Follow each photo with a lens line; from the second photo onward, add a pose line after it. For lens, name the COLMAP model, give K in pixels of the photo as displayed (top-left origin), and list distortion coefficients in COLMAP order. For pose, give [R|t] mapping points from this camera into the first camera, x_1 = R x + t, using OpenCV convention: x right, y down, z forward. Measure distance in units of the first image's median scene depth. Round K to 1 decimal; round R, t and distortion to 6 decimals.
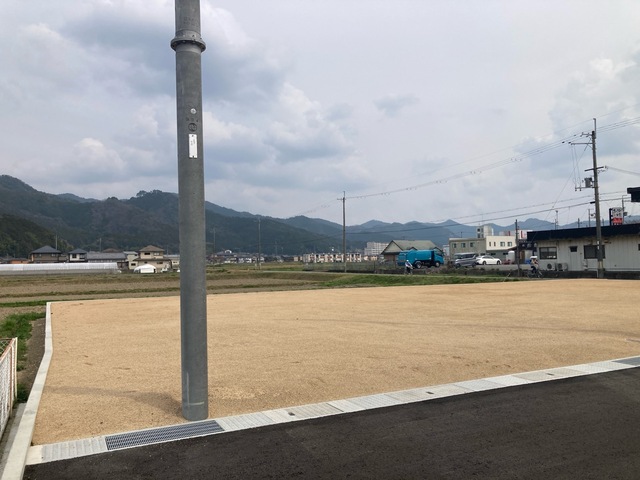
lens RADIAL K [[522.5, 0, 315.1], [0, 522.5, 232.8], [0, 0, 1]] dist [0.036537, -0.053518]
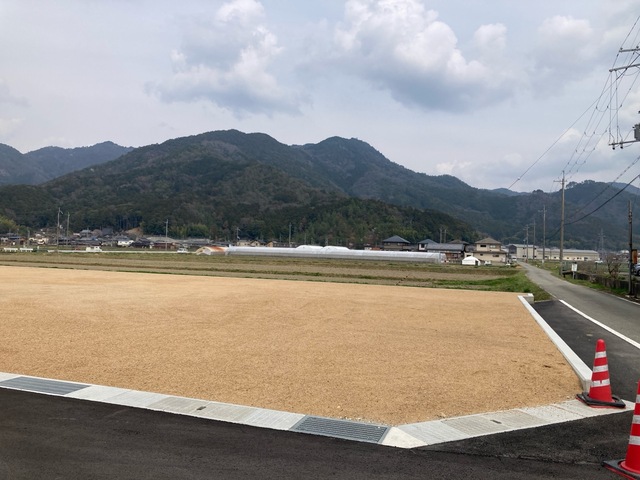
lens RADIAL K [[522.5, 0, 319.8], [0, 522.5, 234.2], [0, 0, 1]] dist [0.036537, -0.053518]
pose [[0.707080, 0.016914, -0.706931, 0.174462], [-0.005900, 0.999820, 0.018021, 0.001902], [0.707109, -0.008572, 0.707053, 0.088367]]
